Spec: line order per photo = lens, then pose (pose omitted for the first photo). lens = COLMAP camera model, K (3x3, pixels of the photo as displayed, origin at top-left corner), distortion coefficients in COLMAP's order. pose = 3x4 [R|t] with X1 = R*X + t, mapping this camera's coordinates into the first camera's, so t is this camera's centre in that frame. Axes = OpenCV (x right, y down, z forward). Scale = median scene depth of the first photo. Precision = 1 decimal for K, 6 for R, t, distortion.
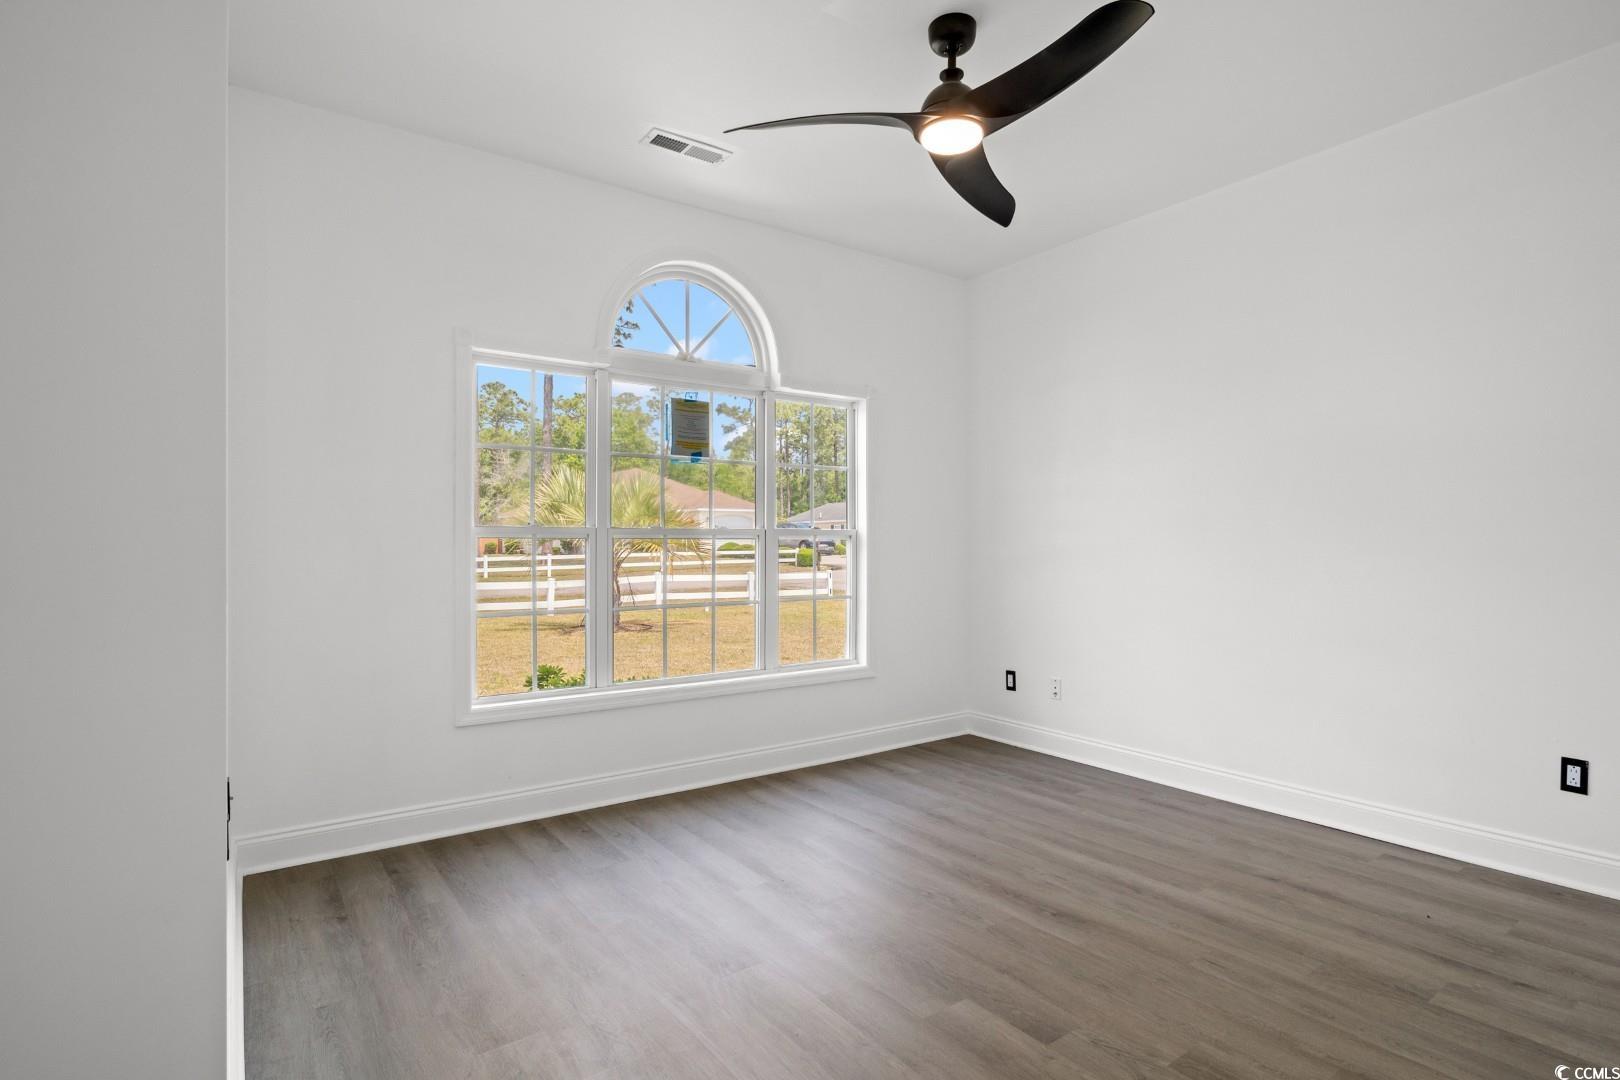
lens RADIAL K [[829.8, 0, 810.0], [0, 829.8, 540.0], [0, 0, 1]] dist [-0.006227, -0.000568]
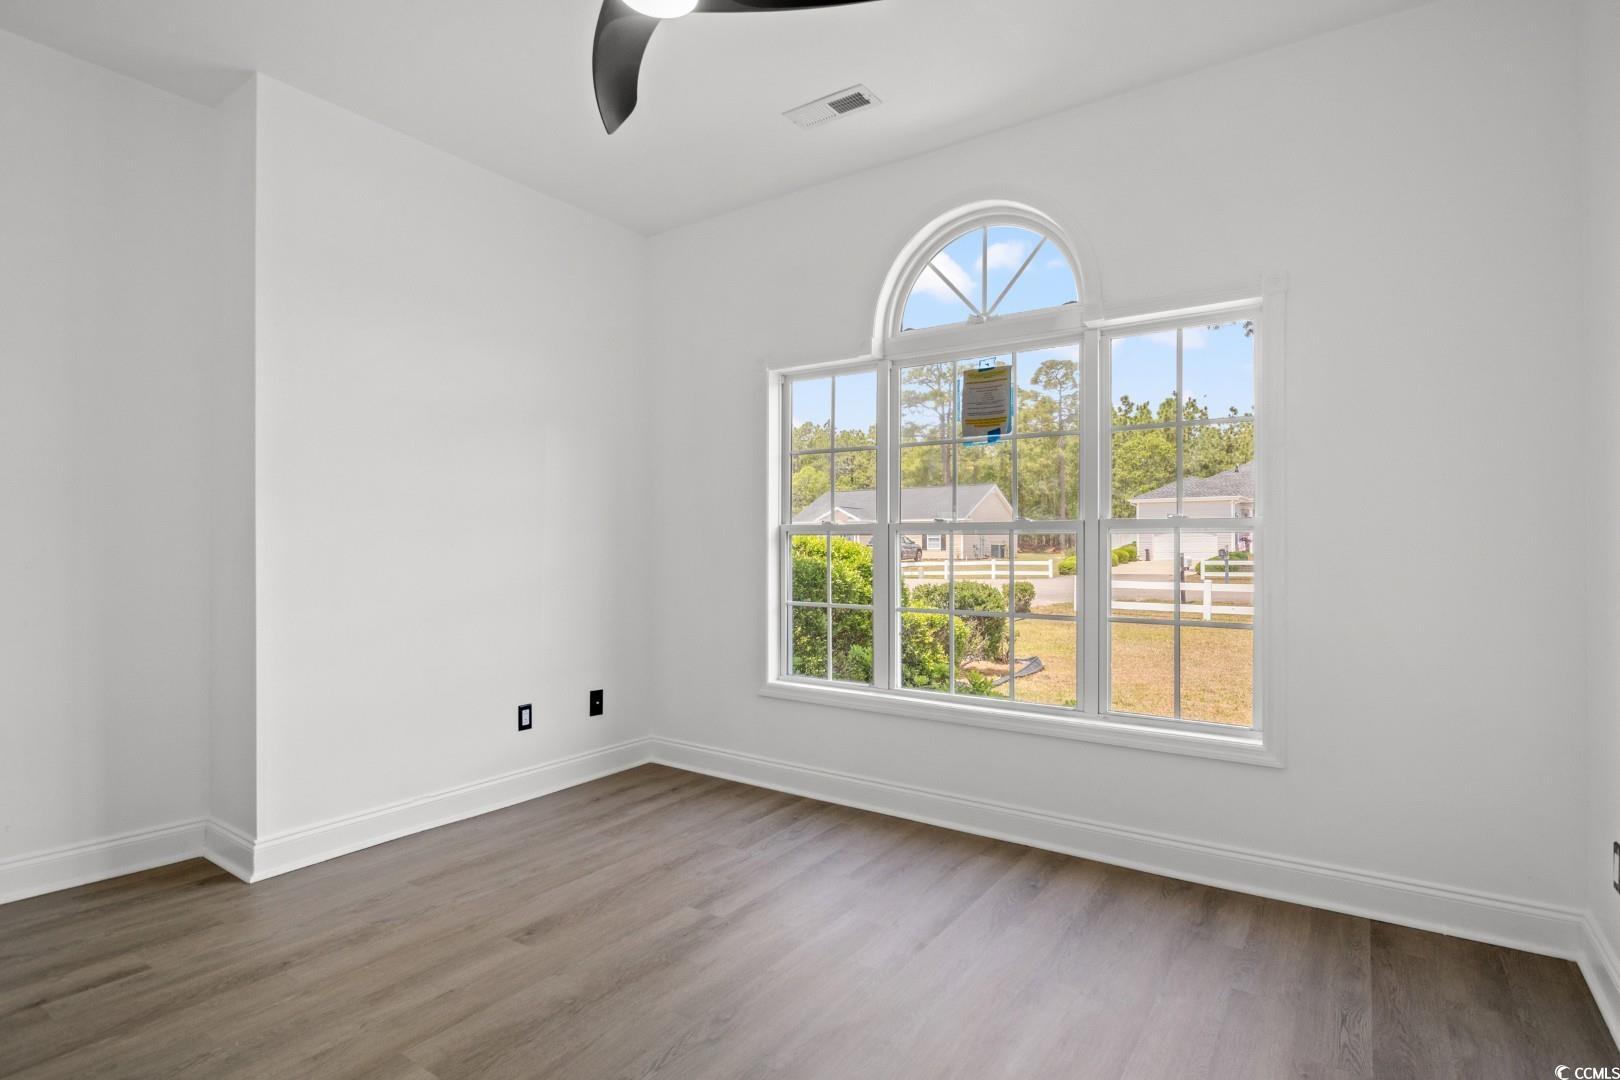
lens RADIAL K [[807.4, 0, 814.8], [0, 807.4, 546.9], [0, 0, 1]] dist [-0.004954, -0.001120]
pose [[0.328942, 0.006970, -0.944325, 0.671156], [0.007048, 0.999927, 0.009836, 0.002193], [0.944324, -0.009890, 0.328868, 0.676802]]
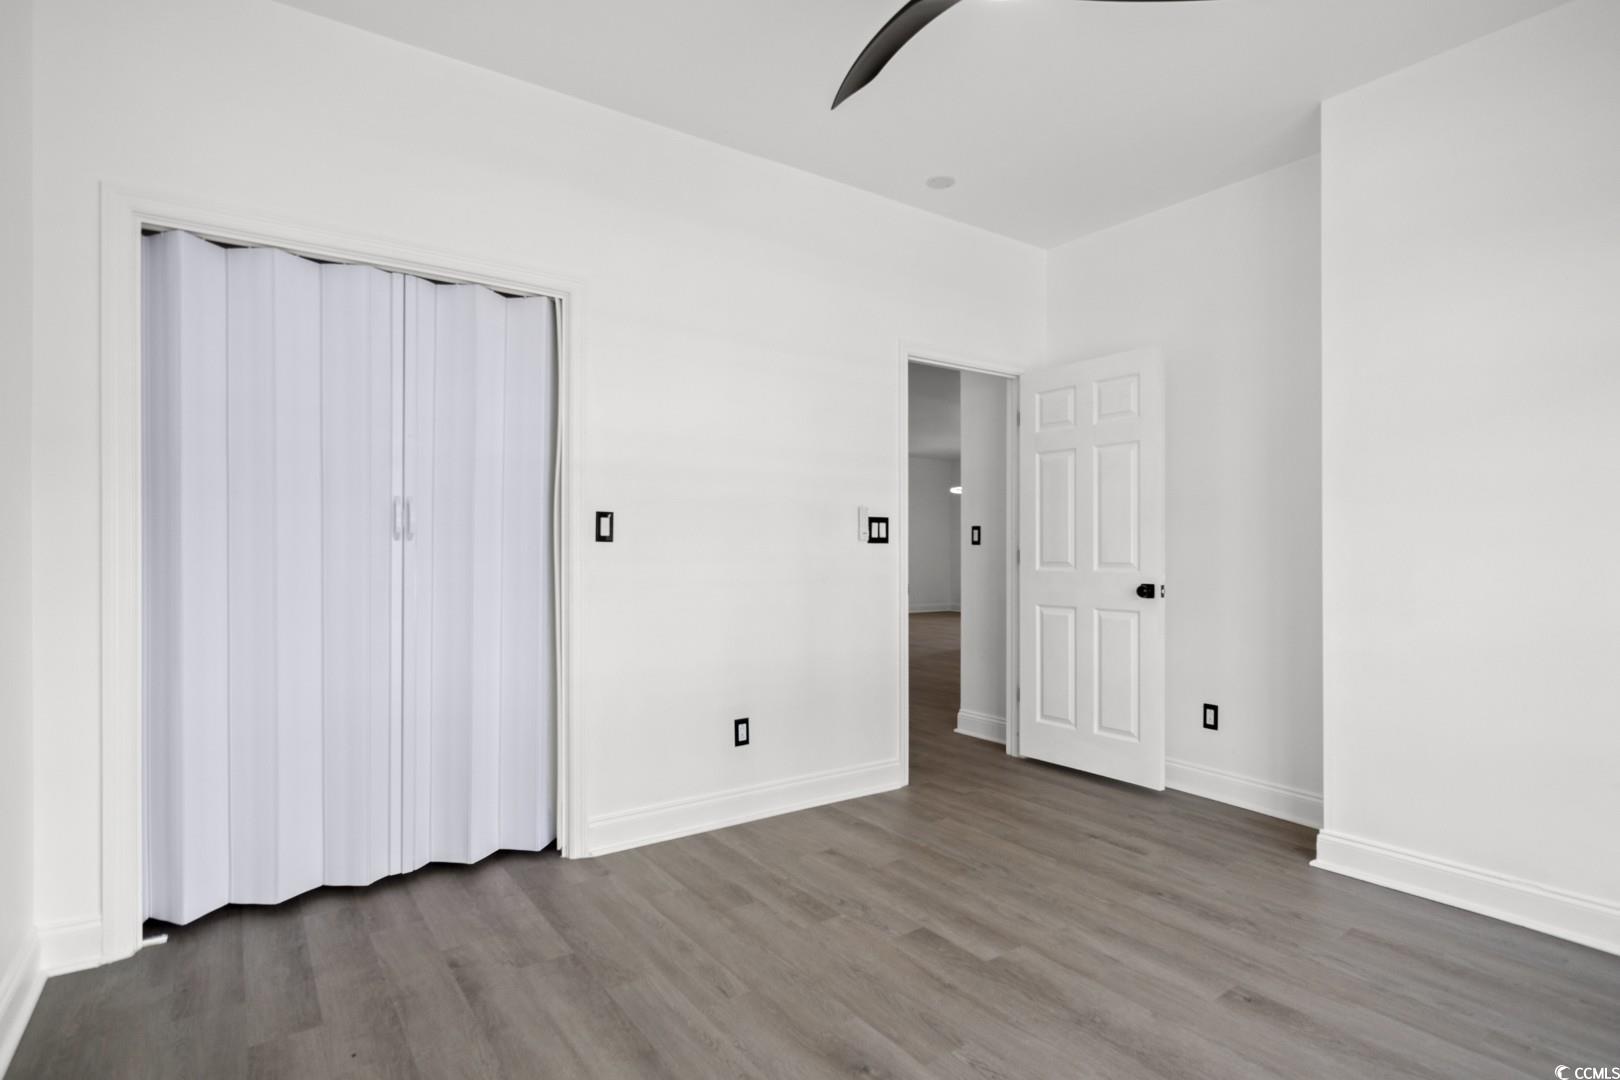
lens RADIAL K [[807.4, 0, 814.8], [0, 807.4, 546.9], [0, 0, 1]] dist [-0.004954, -0.001120]
pose [[-0.999992, 0.000420, 0.004012, 0.252639], [0.000376, 0.999939, -0.011015, 0.011755], [-0.004017, -0.011014, -0.999931, 1.273755]]
